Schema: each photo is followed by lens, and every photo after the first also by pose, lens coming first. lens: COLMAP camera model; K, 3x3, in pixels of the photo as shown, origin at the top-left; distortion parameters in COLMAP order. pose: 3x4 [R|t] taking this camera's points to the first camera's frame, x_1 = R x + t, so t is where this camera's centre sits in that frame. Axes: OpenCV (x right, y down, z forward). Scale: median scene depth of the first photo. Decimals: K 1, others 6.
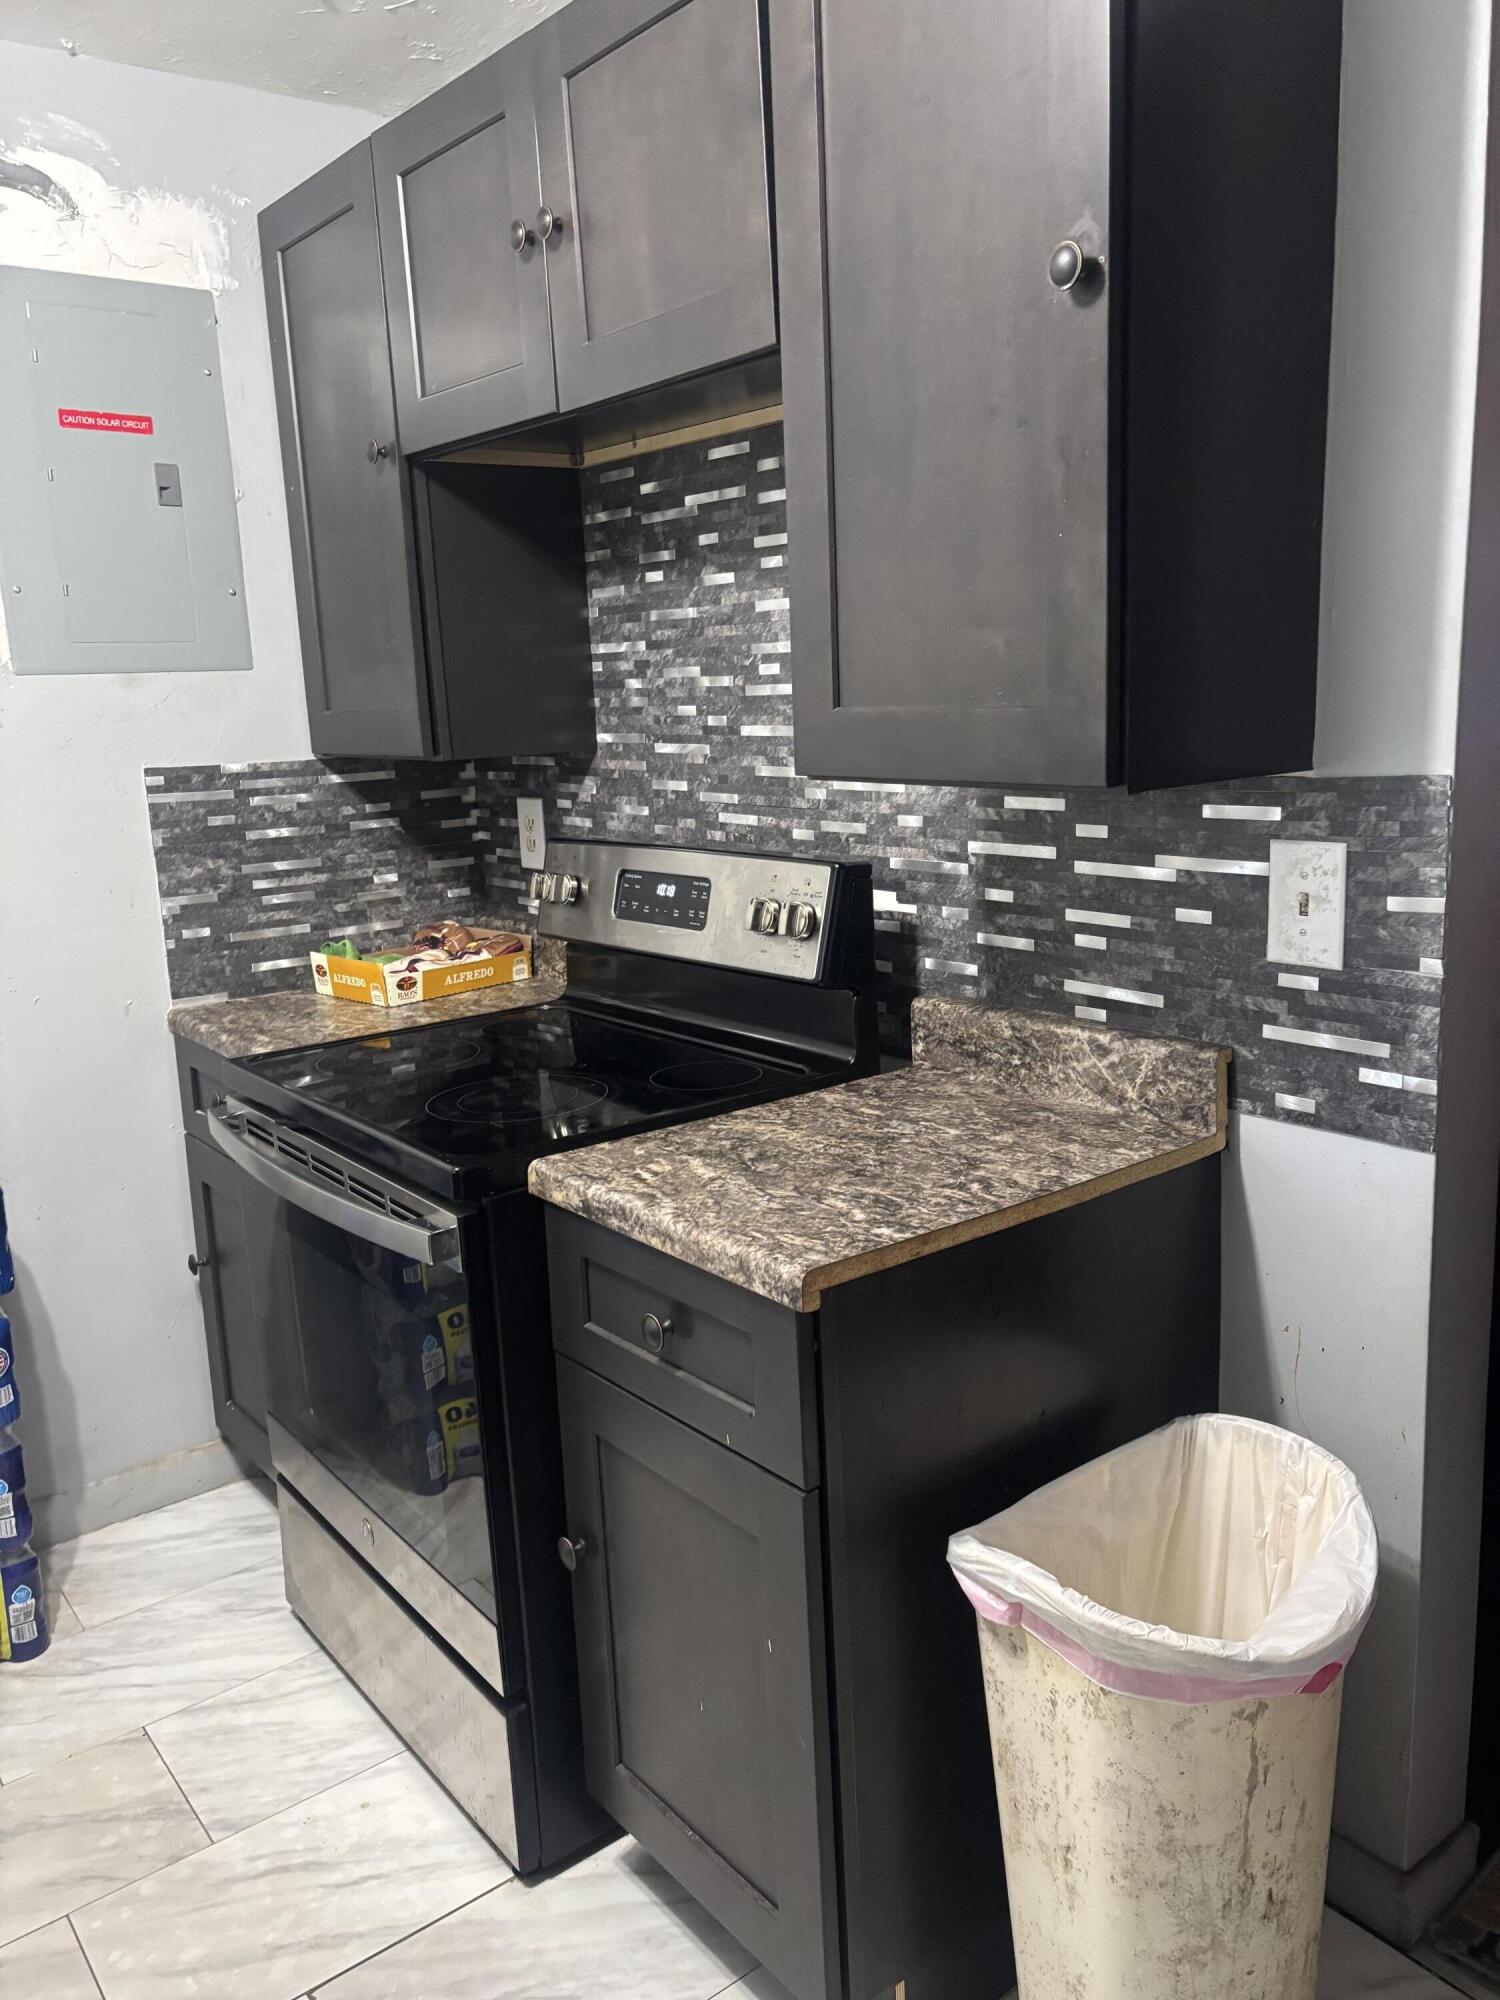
lens RADIAL K [[1537.6, 0, 756.8], [0, 1537.6, 1001.8], [0, 0, 1]] dist [0.024167, -0.037895]
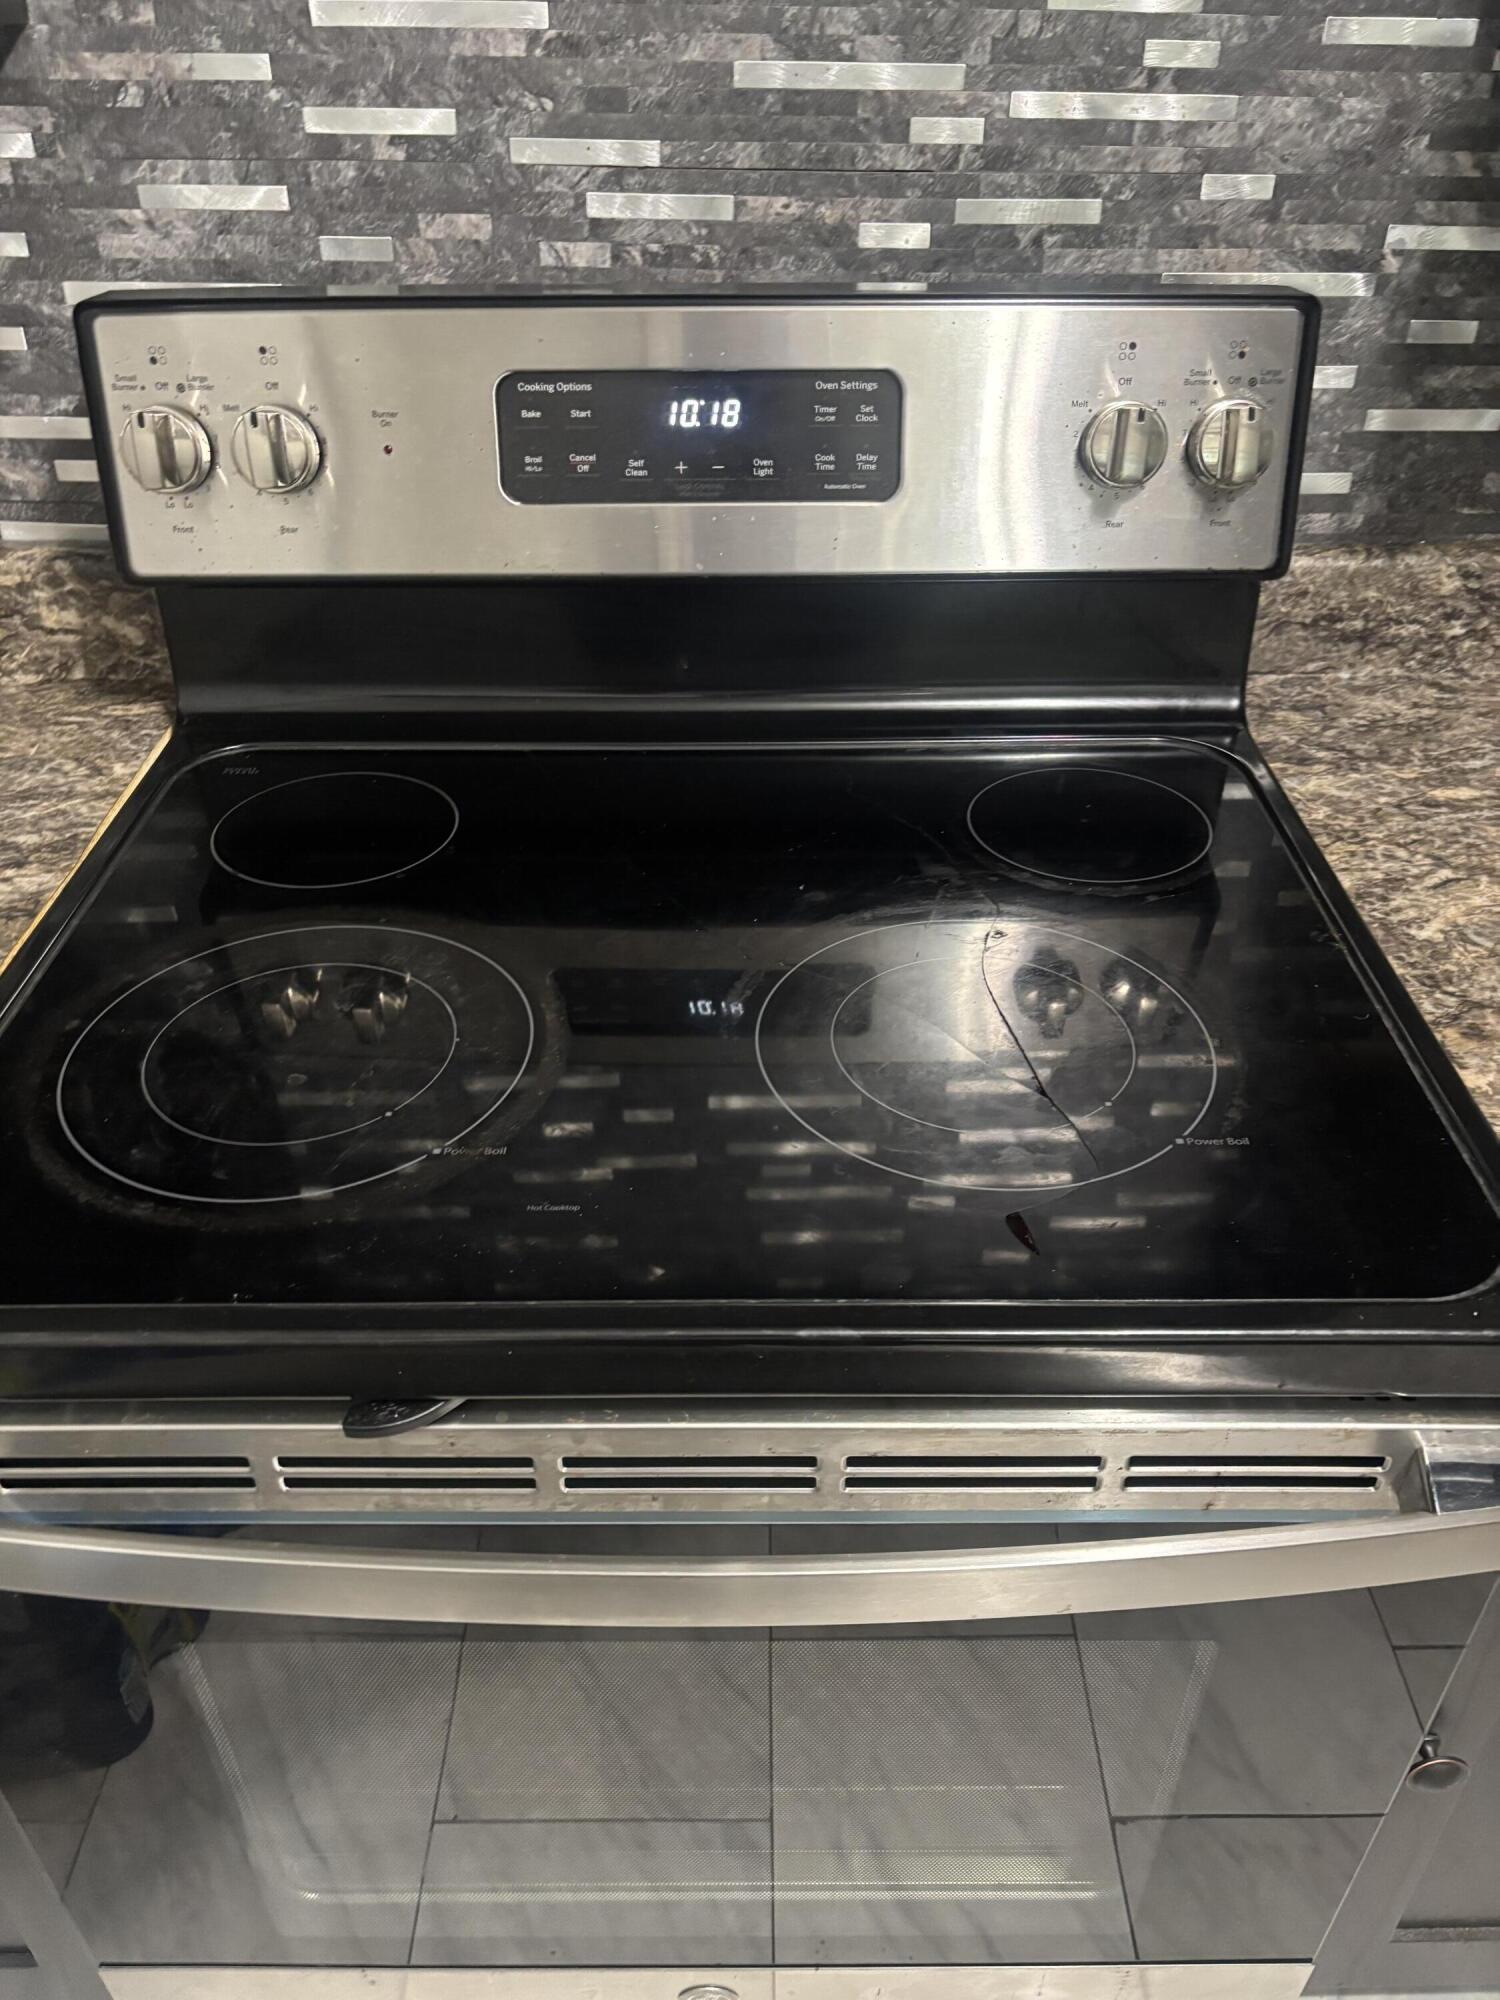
lens RADIAL K [[1537.6, 0, 752.1], [0, 1537.6, 1011.6], [0, 0, 1]] dist [0.024167, -0.037895]
pose [[0.597782, -0.419892, 0.682897, -0.429311], [0.129531, 0.891252, 0.434616, -0.115339], [-0.791125, -0.171350, 0.587163, 0.776581]]
